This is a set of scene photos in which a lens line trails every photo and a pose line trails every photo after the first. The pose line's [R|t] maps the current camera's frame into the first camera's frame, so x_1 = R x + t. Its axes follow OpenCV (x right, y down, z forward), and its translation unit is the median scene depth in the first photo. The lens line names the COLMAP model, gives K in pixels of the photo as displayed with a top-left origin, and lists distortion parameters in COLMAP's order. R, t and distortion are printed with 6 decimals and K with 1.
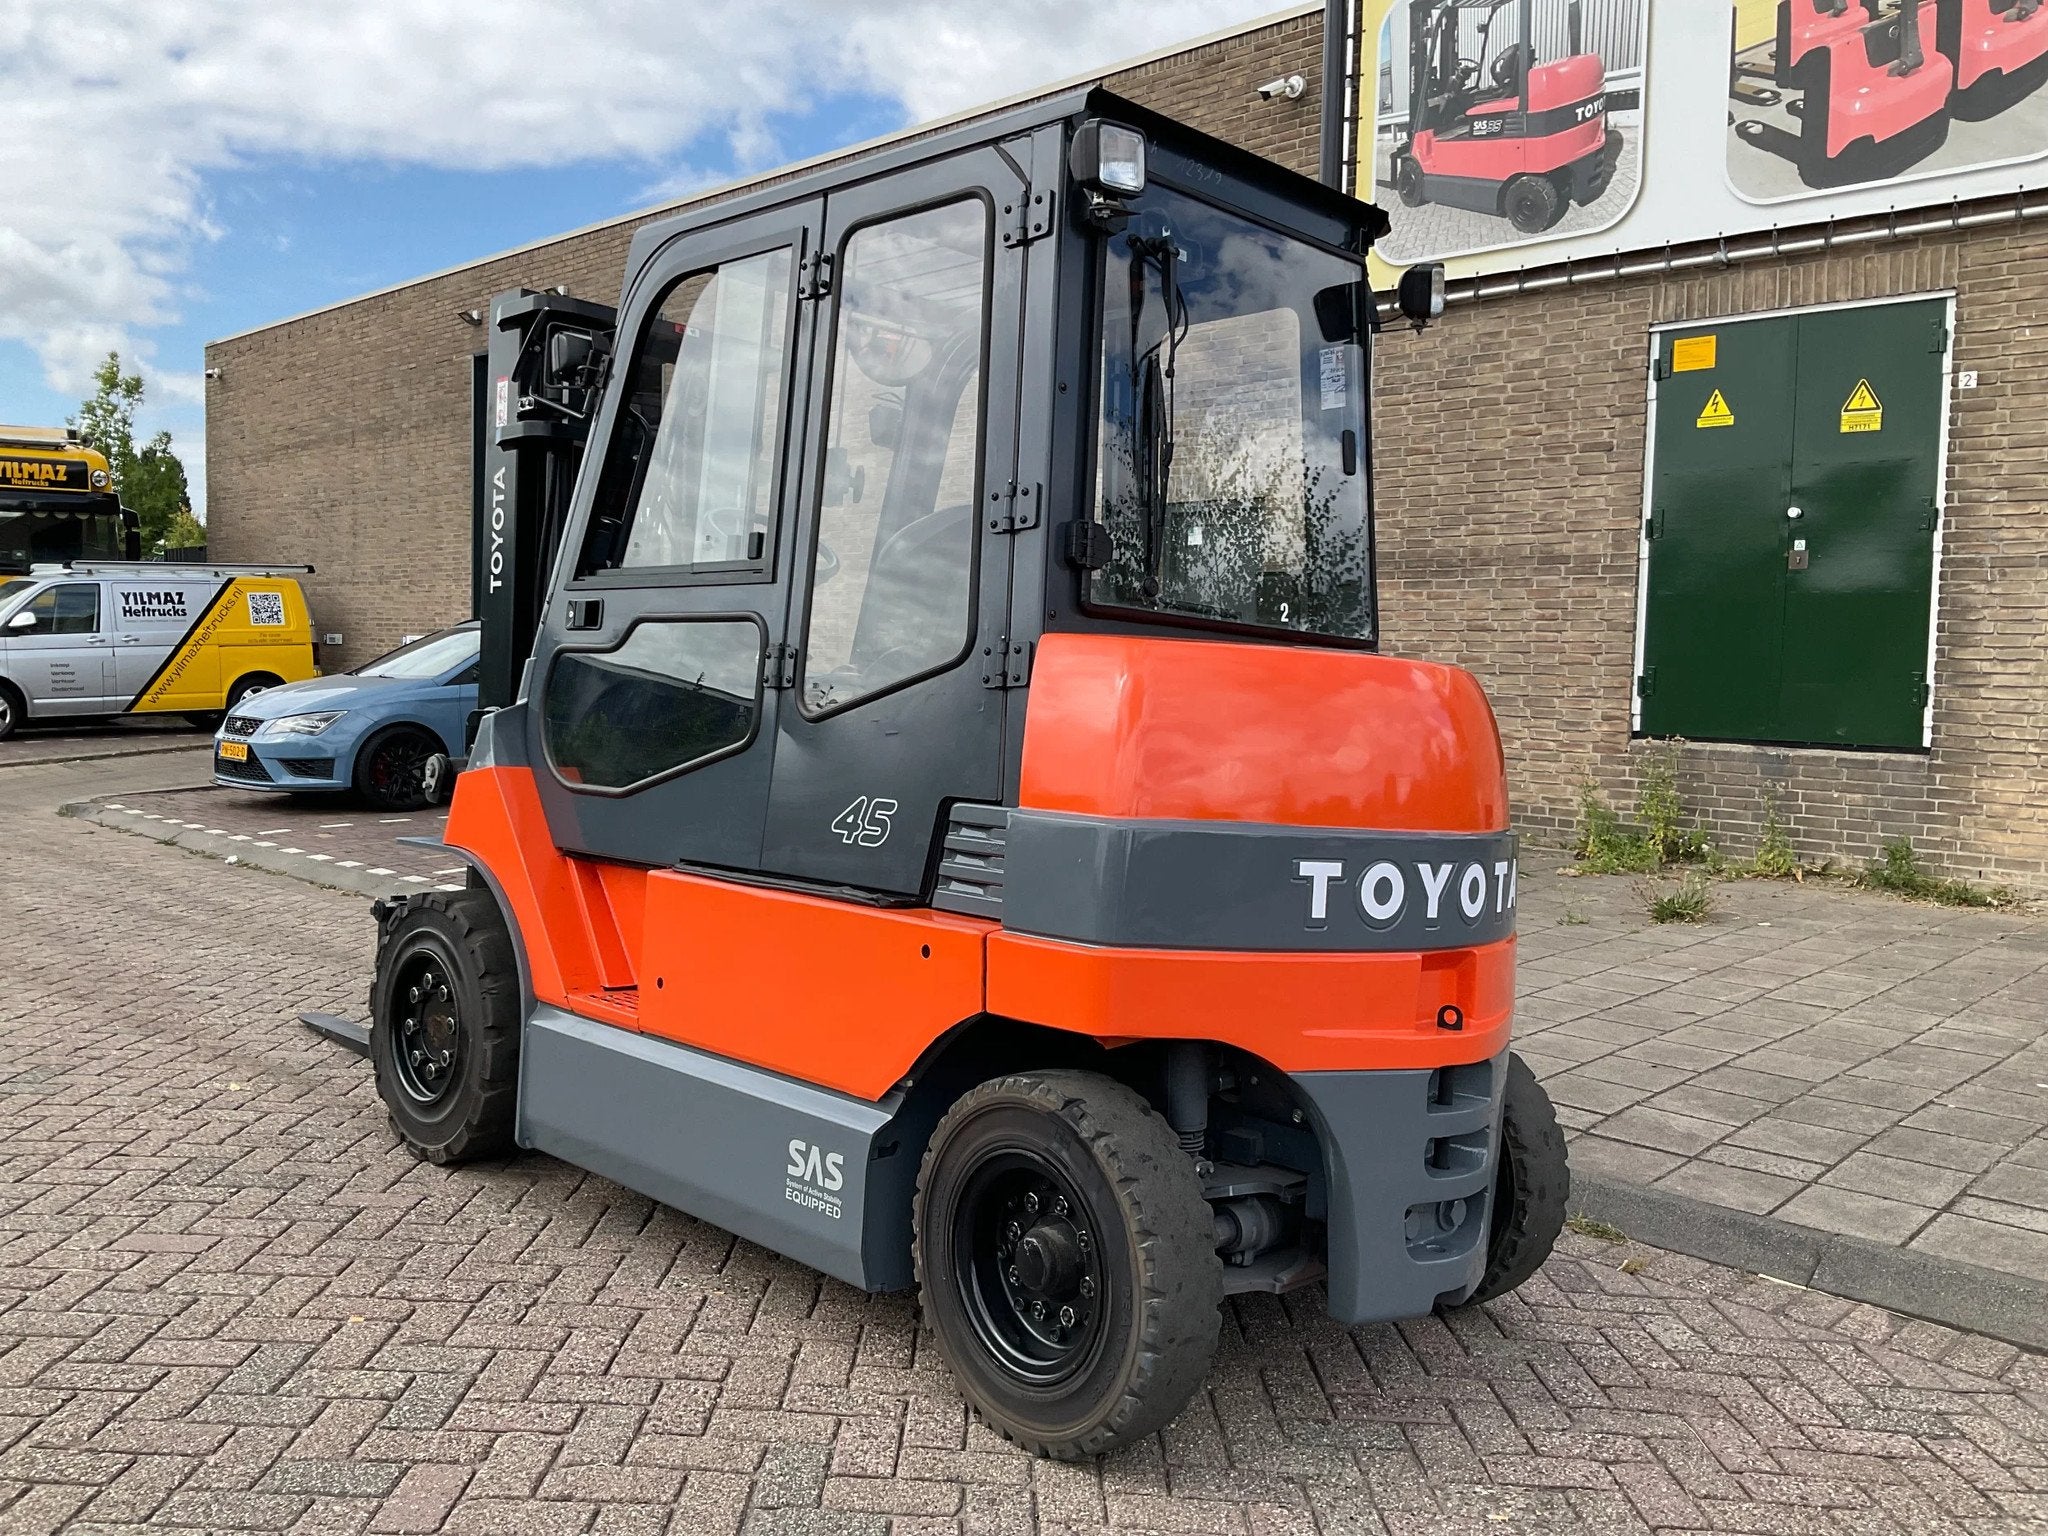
lens RADIAL K [[1725.7, 0, 1026.1], [0, 1725.7, 723.8], [0, 0, 1]] dist [0.007360, -0.018750]
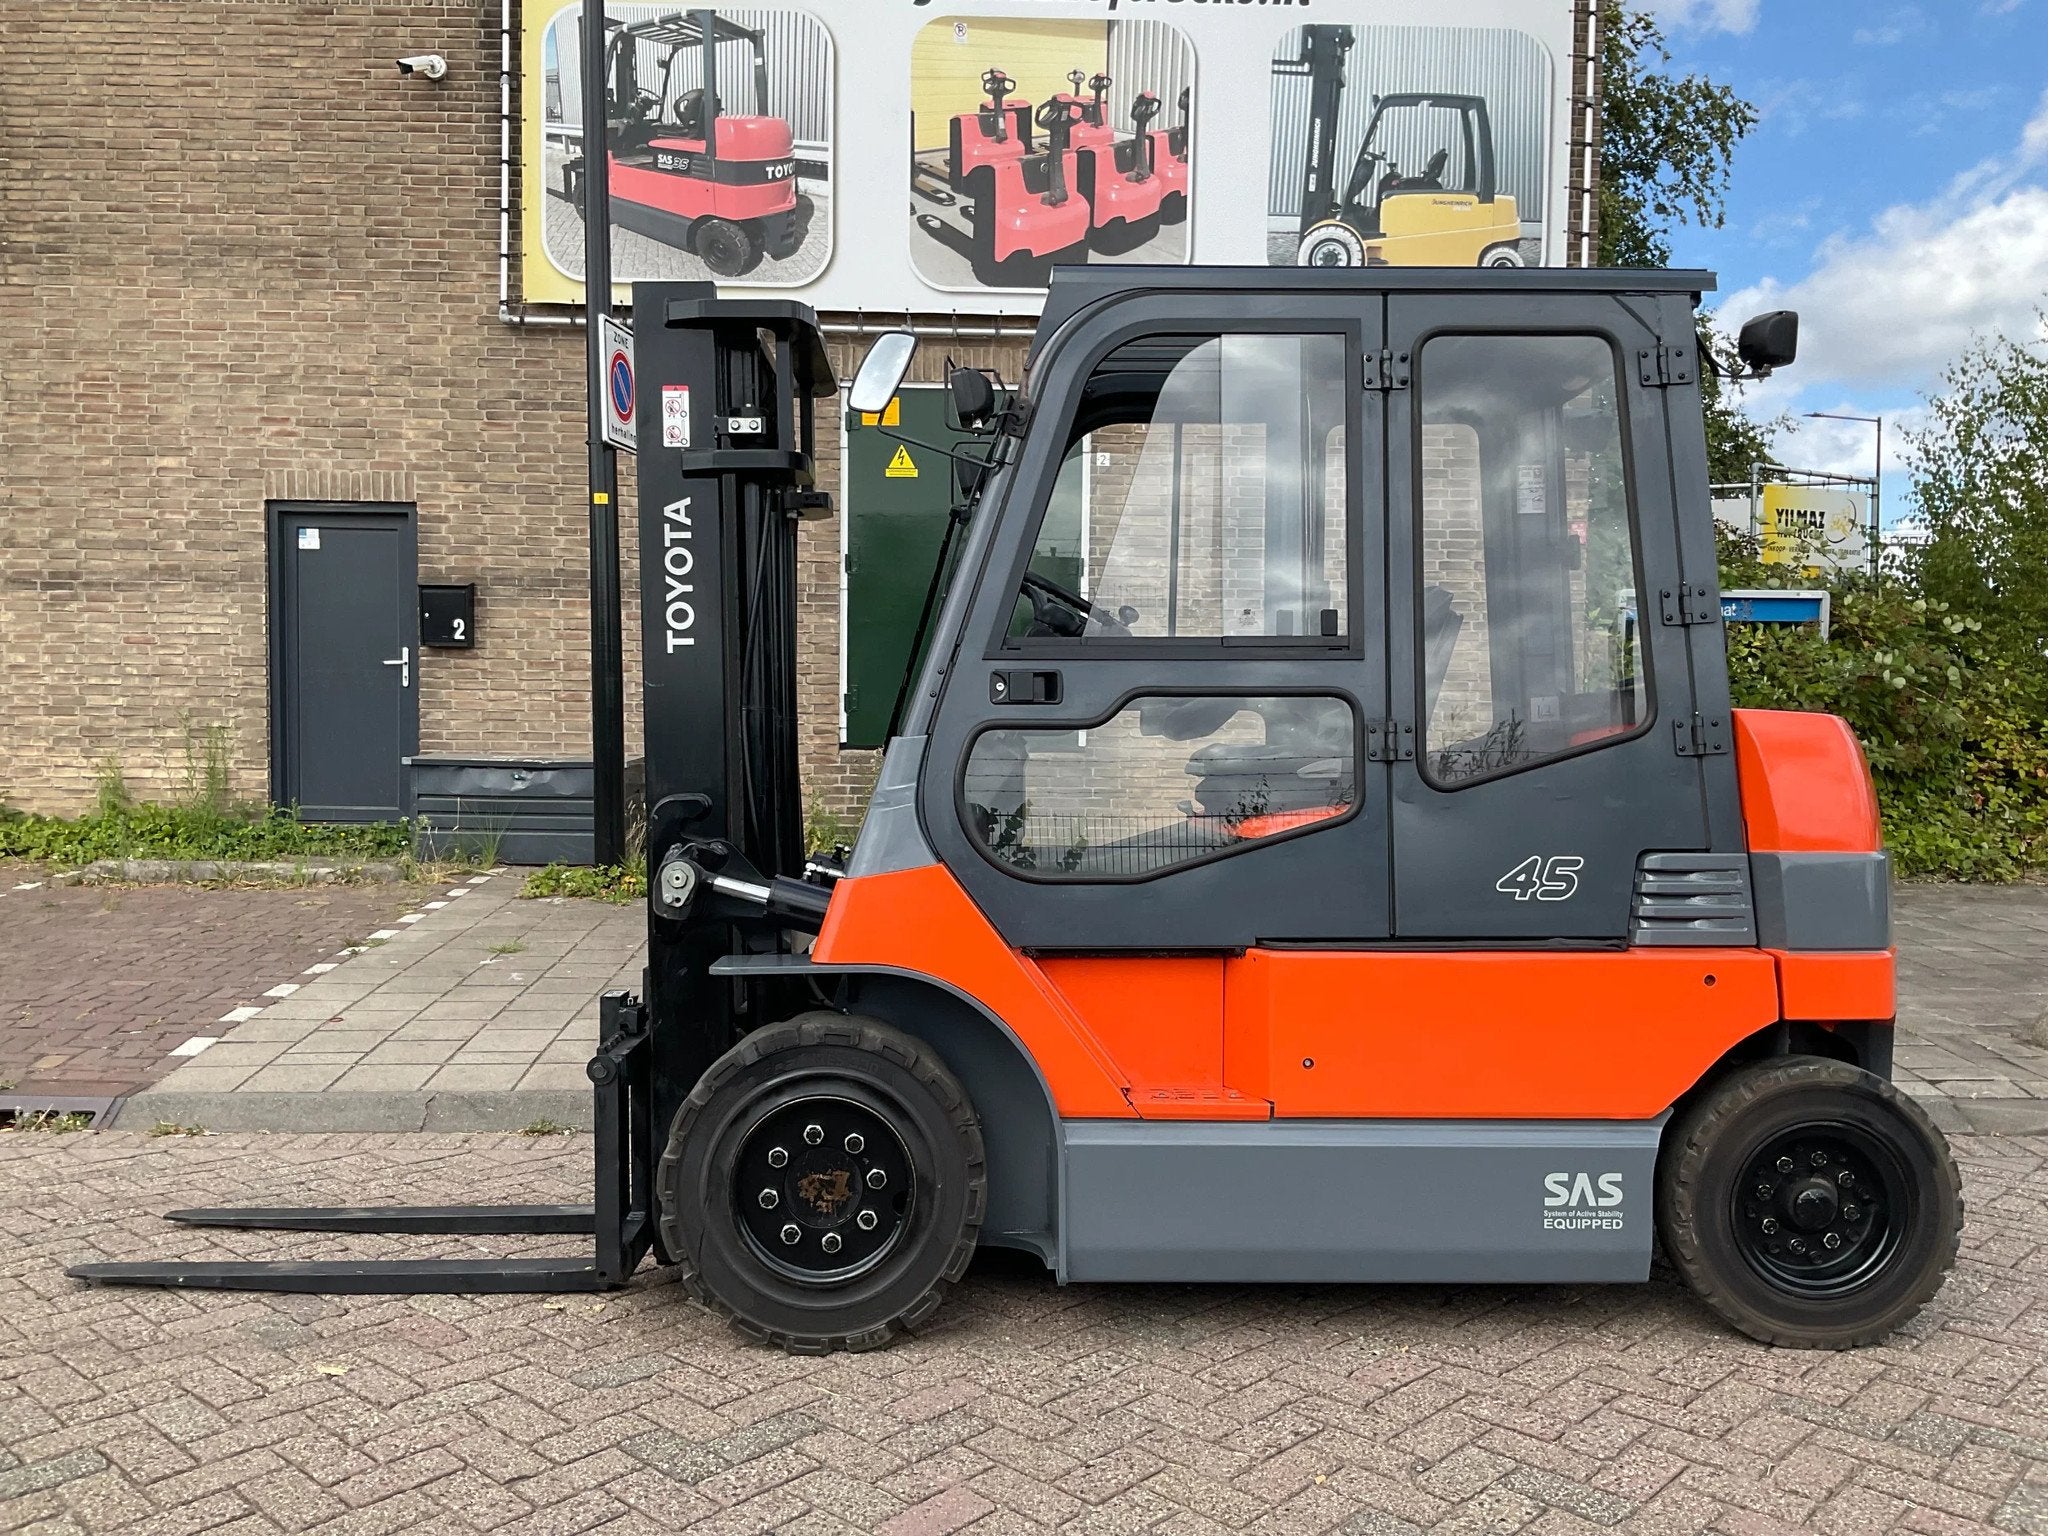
lens RADIAL K [[1692.3, 0, 1022.1], [0, 1692.3, 743.3], [0, 0, 1]] dist [0.083620, -0.166598]
pose [[0.682245, -0.045019, 0.729736, -0.416443], [0.033466, 0.998979, 0.030340, -0.028029], [-0.730357, 0.003722, 0.683055, 0.182627]]
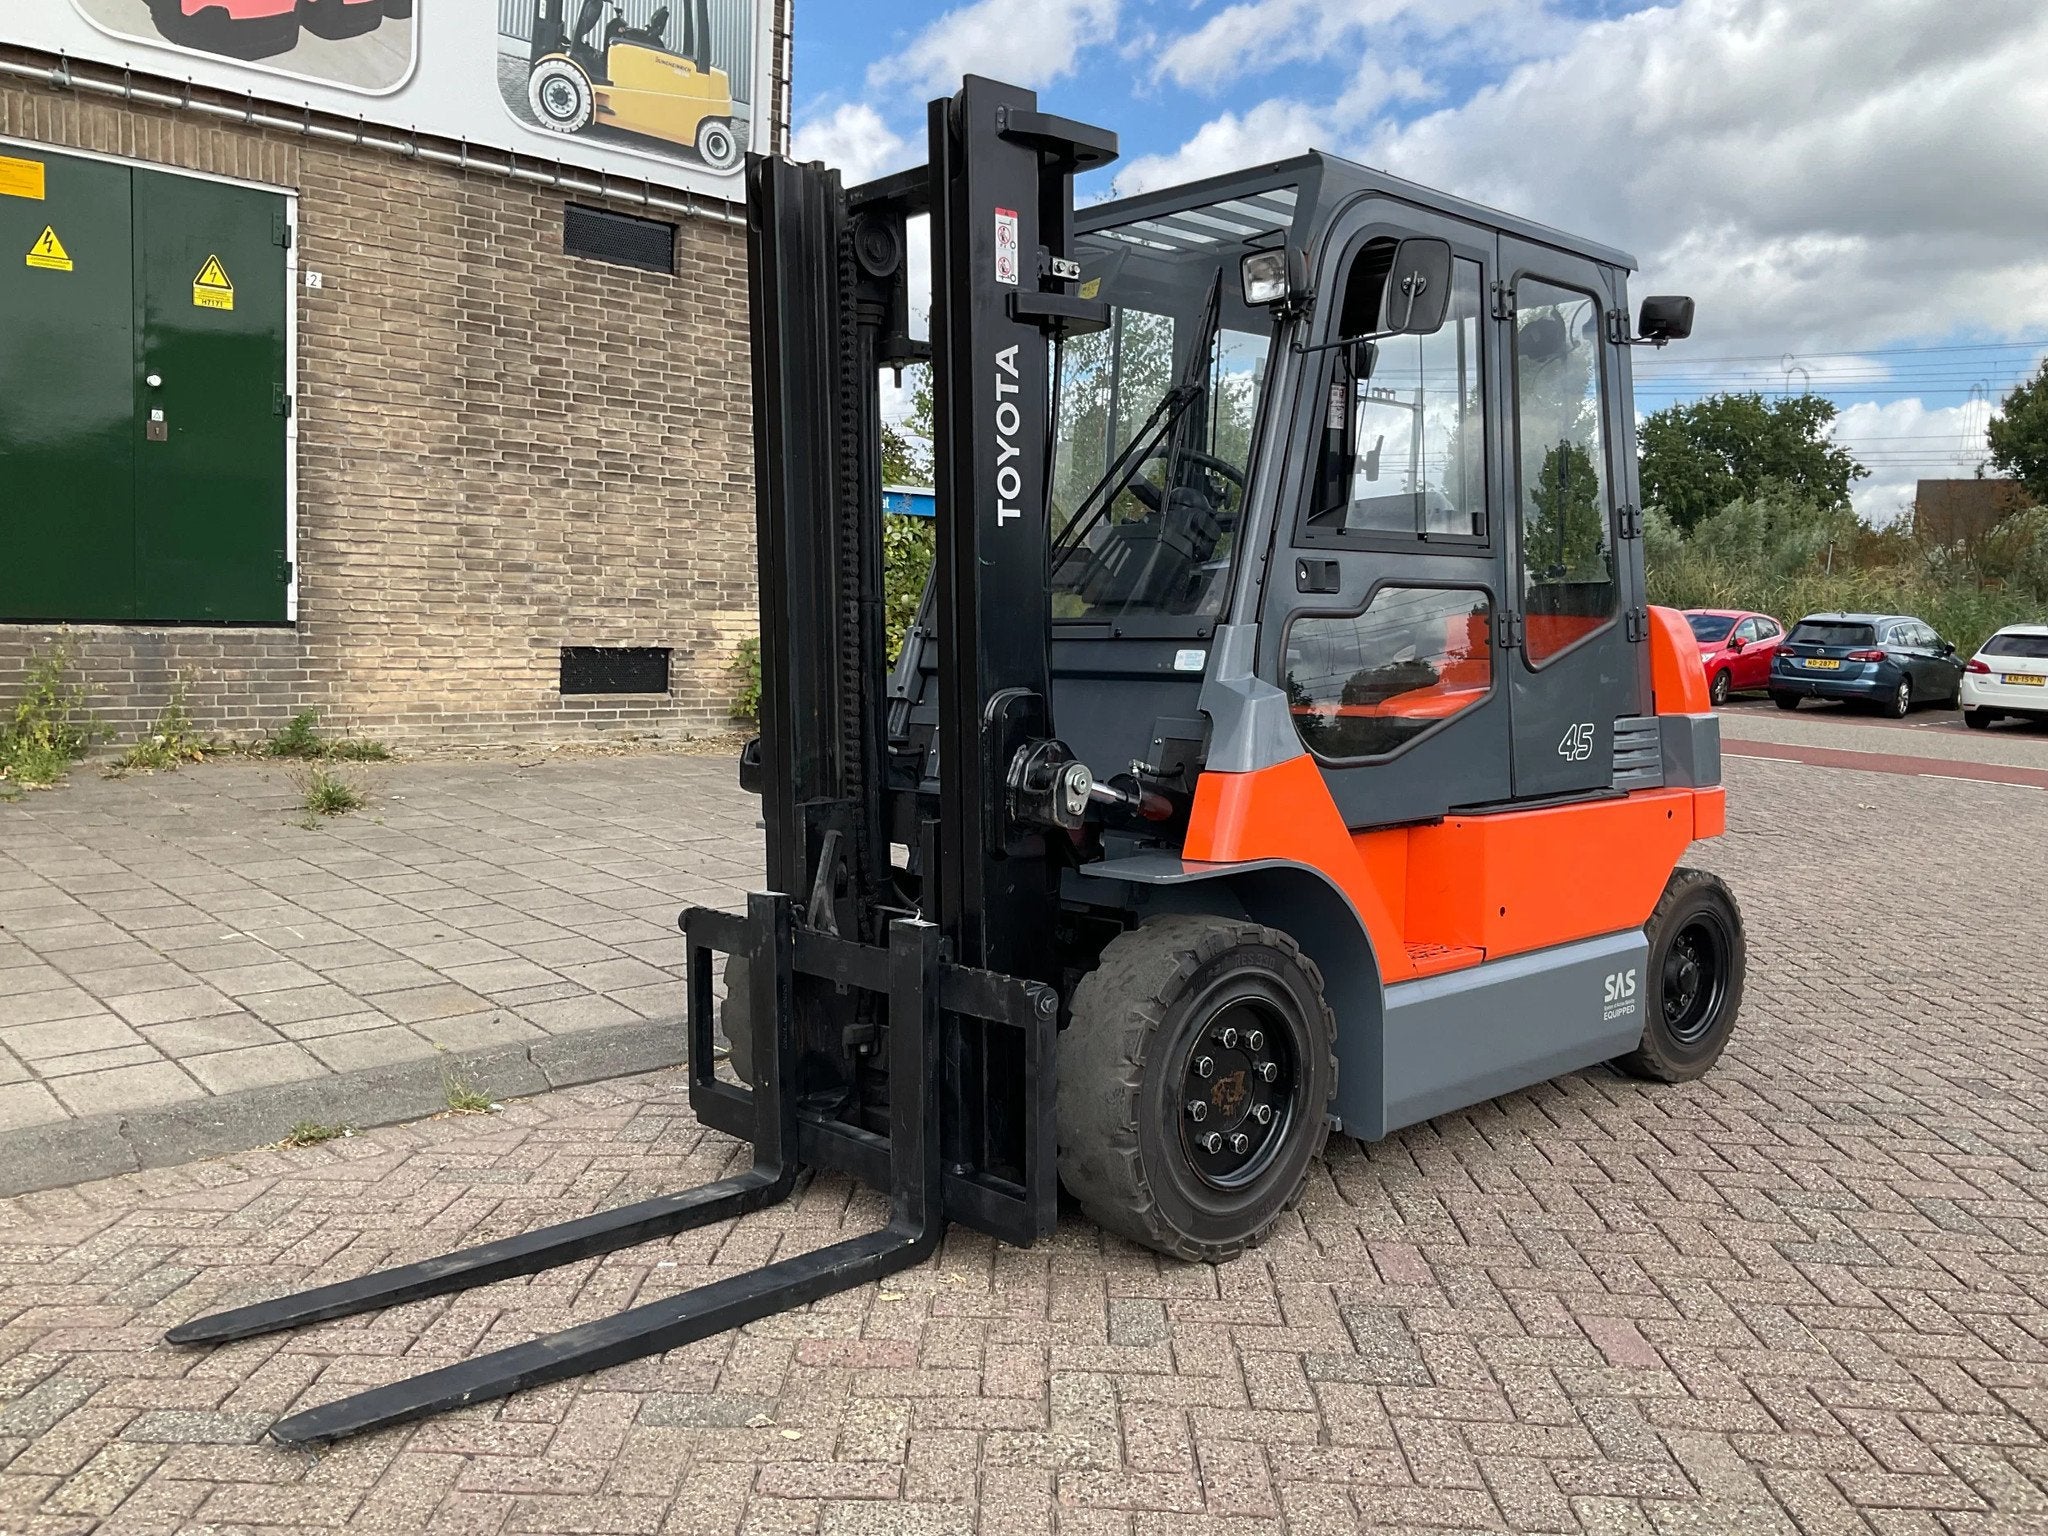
lens RADIAL K [[1692.3, 0, 1022.1], [0, 1692.3, 743.3], [0, 0, 1]] dist [0.083620, -0.166598]
pose [[0.020704, -0.116762, 0.992944, -0.535430], [-0.003466, 0.993143, 0.116857, -0.036728], [-0.999780, -0.005861, 0.020157, 0.523799]]
